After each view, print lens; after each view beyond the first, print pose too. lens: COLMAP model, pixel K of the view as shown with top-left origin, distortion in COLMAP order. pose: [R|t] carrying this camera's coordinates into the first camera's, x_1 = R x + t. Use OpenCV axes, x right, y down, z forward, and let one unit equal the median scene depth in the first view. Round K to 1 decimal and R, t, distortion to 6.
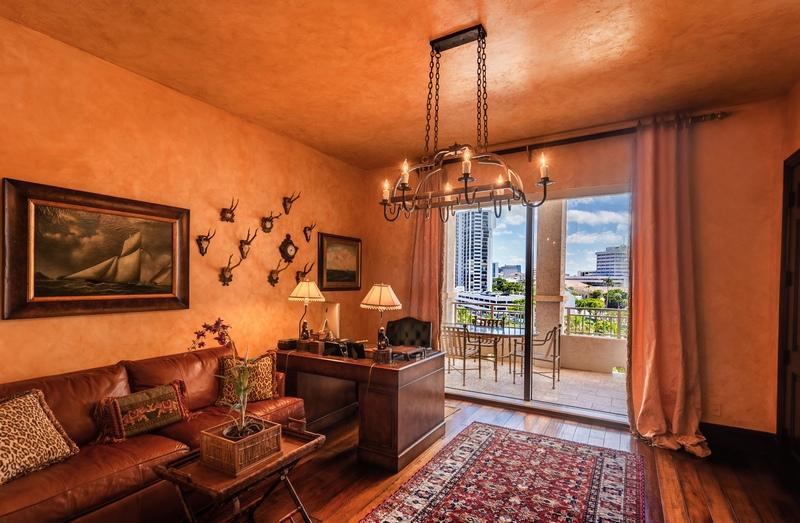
lens RADIAL K [[383.0, 0, 401.0], [0, 383.0, 289.0], [0, 0, 1]] dist [0.000617, 0.000130]
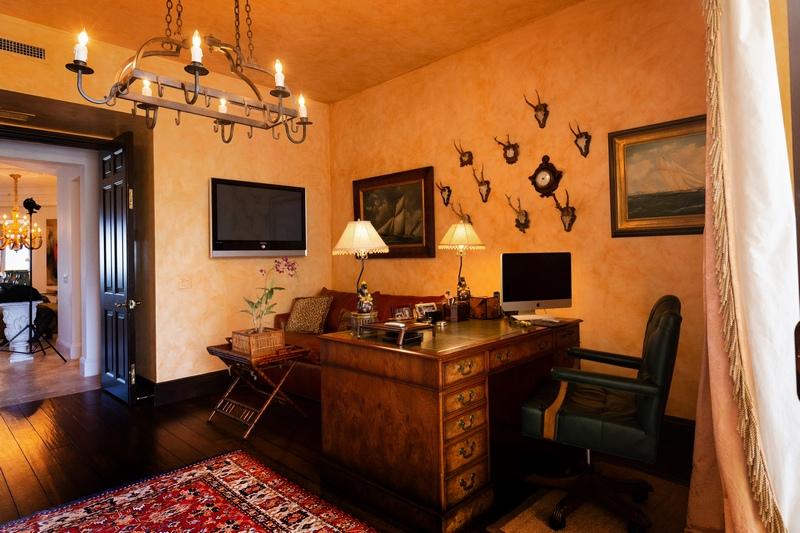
lens RADIAL K [[451.9, 0, 401.3], [0, 451.9, 247.2], [0, 0, 1]] dist [0.000213, 0.000189]
pose [[-0.224729, -0.020542, -0.974205, 0.654103], [-0.001276, 0.999783, -0.020787, 0.045429], [0.974421, -0.003428, -0.224706, 1.103649]]
